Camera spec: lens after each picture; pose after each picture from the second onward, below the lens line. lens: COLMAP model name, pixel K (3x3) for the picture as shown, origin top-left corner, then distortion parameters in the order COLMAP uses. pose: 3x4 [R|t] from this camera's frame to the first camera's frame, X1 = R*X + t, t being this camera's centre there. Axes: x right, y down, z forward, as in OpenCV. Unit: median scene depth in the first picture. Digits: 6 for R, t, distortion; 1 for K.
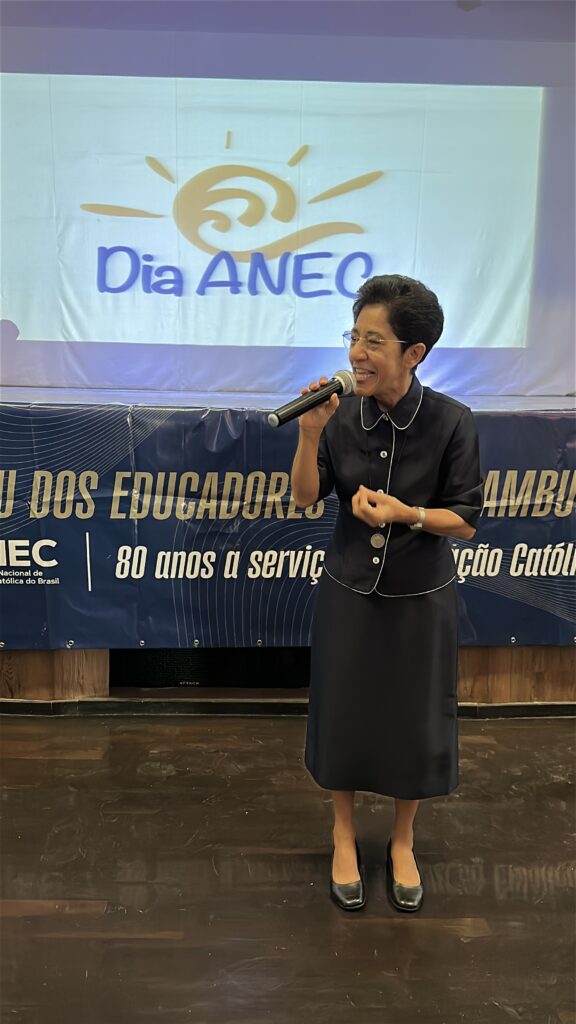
lens RADIAL K [[830.4, 0, 288.6], [0, 830.4, 510.1], [0, 0, 1]] dist [0.150827, -0.196875]
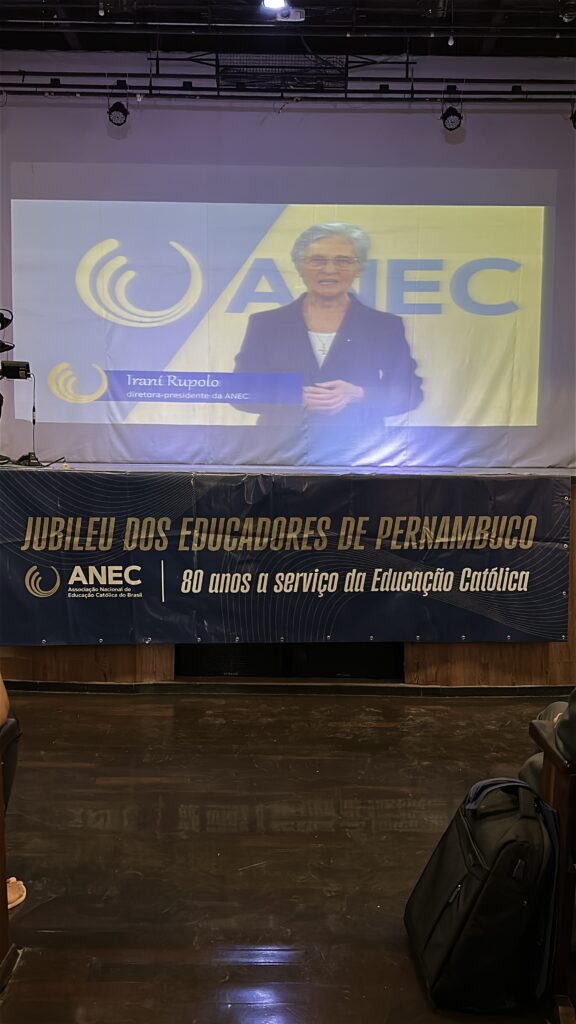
lens RADIAL K [[830.4, 0, 288.6], [0, 830.4, 510.1], [0, 0, 1]] dist [0.150827, -0.196875]
pose [[0.999839, -0.005272, -0.017179, 0.001372], [0.003726, 0.996038, -0.088845, 0.067482], [0.017580, 0.088767, 0.995897, -0.421798]]
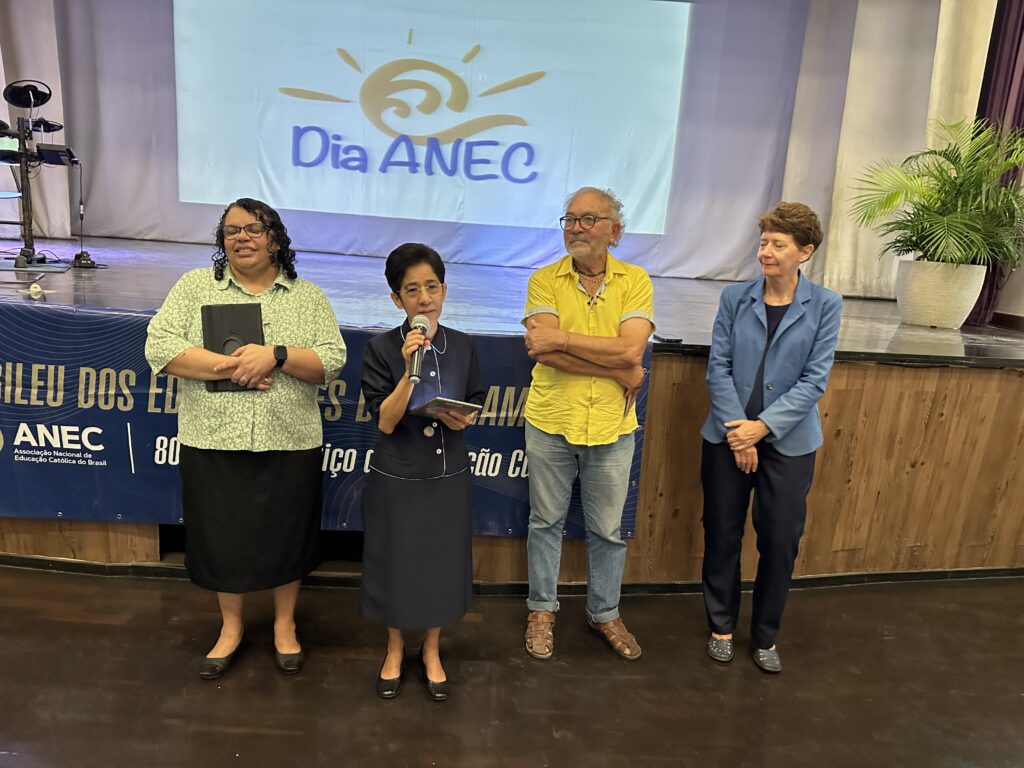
lens RADIAL K [[716.3, 0, 507.5], [0, 716.3, 386.6], [0, 0, 1]] dist [0.083908, -0.114730]
pose [[0.998693, 0.051107, -0.000881, 0.260999], [-0.050980, 0.997155, 0.055517, -0.100198], [0.003716, -0.055400, 0.998457, 0.028859]]
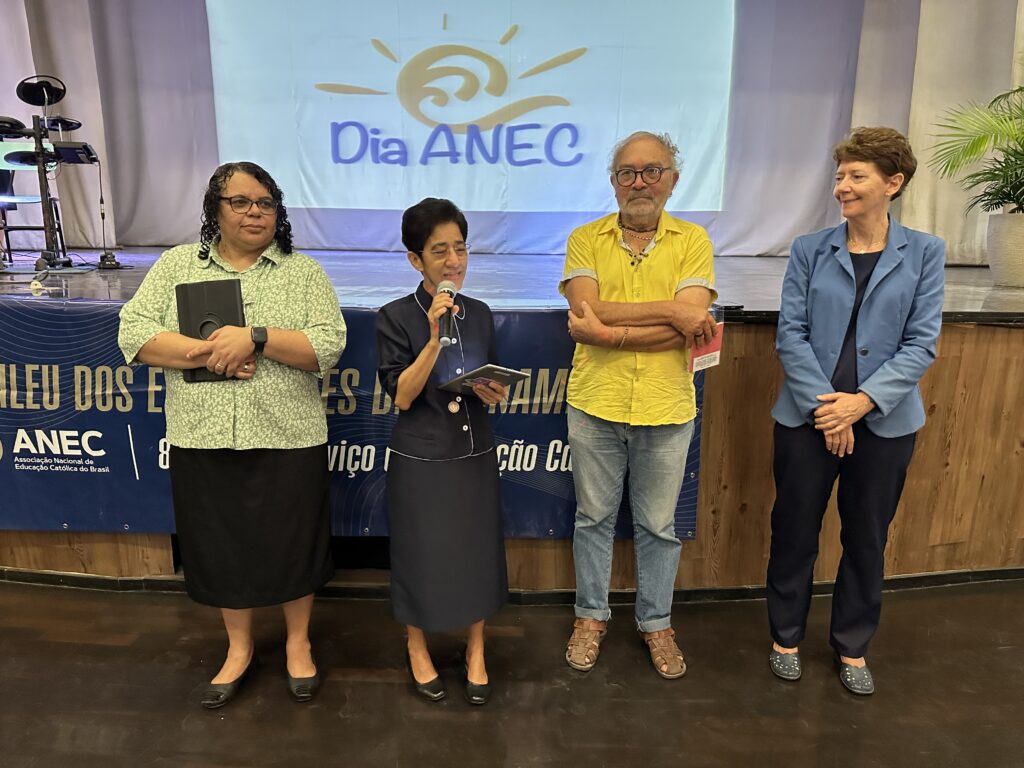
lens RADIAL K [[716.8, 0, 512.8], [0, 716.8, 385.5], [0, 0, 1]] dist [0.090553, -0.120828]
pose [[0.996995, 0.011955, -0.076543, 0.292823], [-0.007401, 0.998201, 0.059502, -0.077079], [0.077117, -0.058757, 0.995289, 0.143370]]
